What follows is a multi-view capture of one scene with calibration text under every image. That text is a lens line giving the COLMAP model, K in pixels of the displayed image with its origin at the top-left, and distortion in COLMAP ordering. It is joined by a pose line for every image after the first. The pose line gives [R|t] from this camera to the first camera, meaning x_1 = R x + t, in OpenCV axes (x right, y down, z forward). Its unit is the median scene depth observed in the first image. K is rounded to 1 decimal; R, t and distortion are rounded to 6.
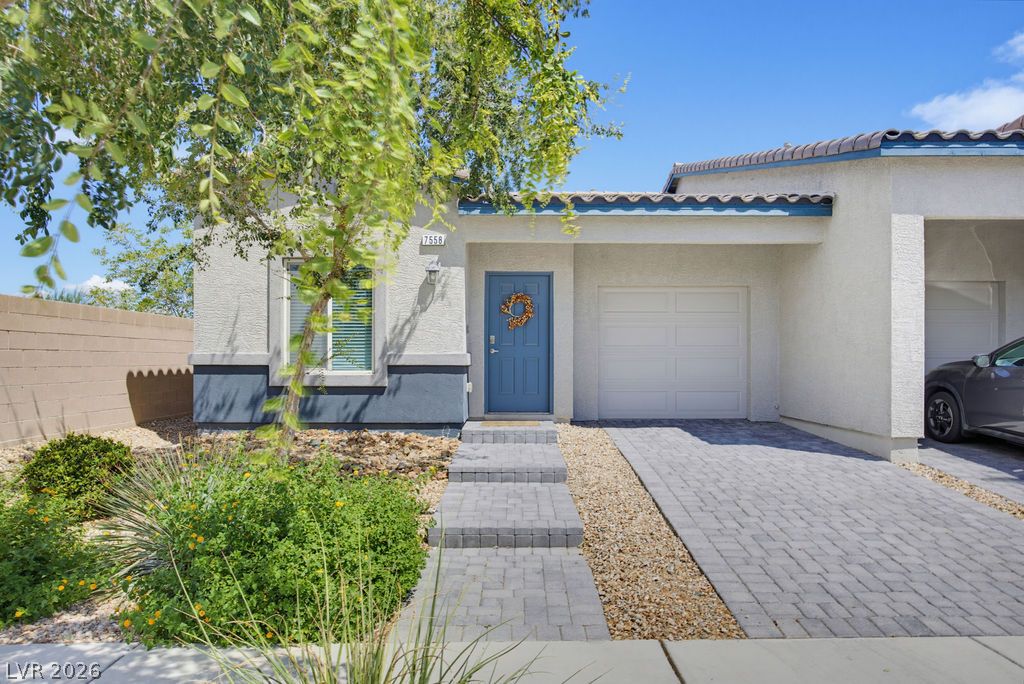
lens RADIAL K [[687.7, 0, 511.8], [0, 687.7, 304.3], [0, 0, 1]] dist [-0.004961, 0.004969]
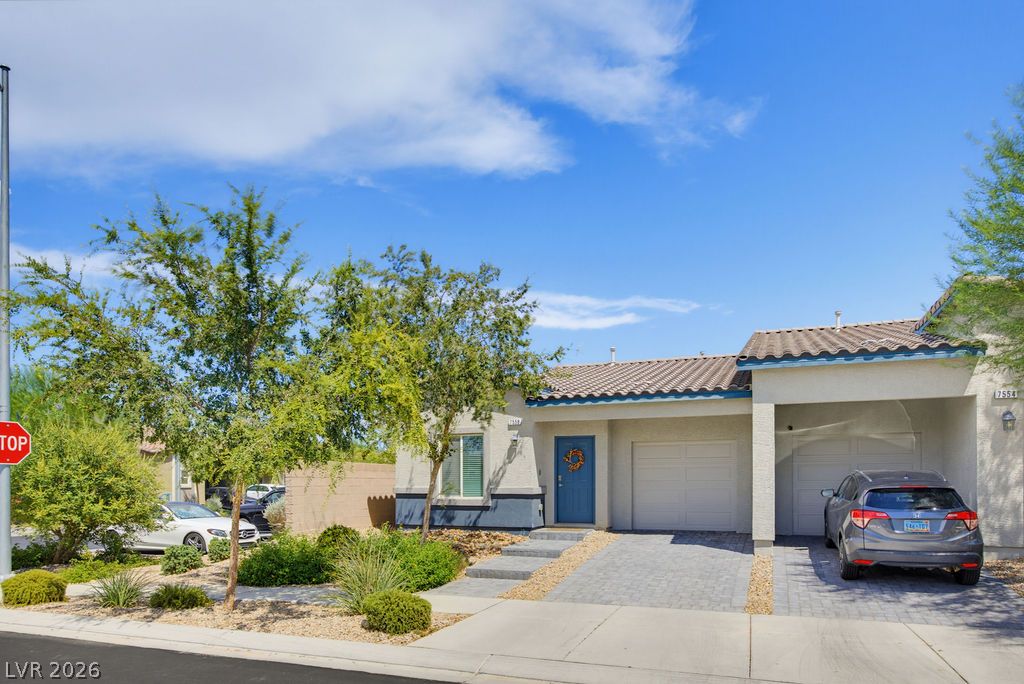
lens RADIAL K [[687.7, 0, 511.8], [0, 687.7, 343.0], [0, 0, 1]] dist [-0.004961, 0.004969]
pose [[0.933067, -0.074082, -0.351991, 0.532325], [0.030995, 0.991481, -0.126510, -0.073220], [0.358364, 0.107133, 0.927415, -0.688590]]
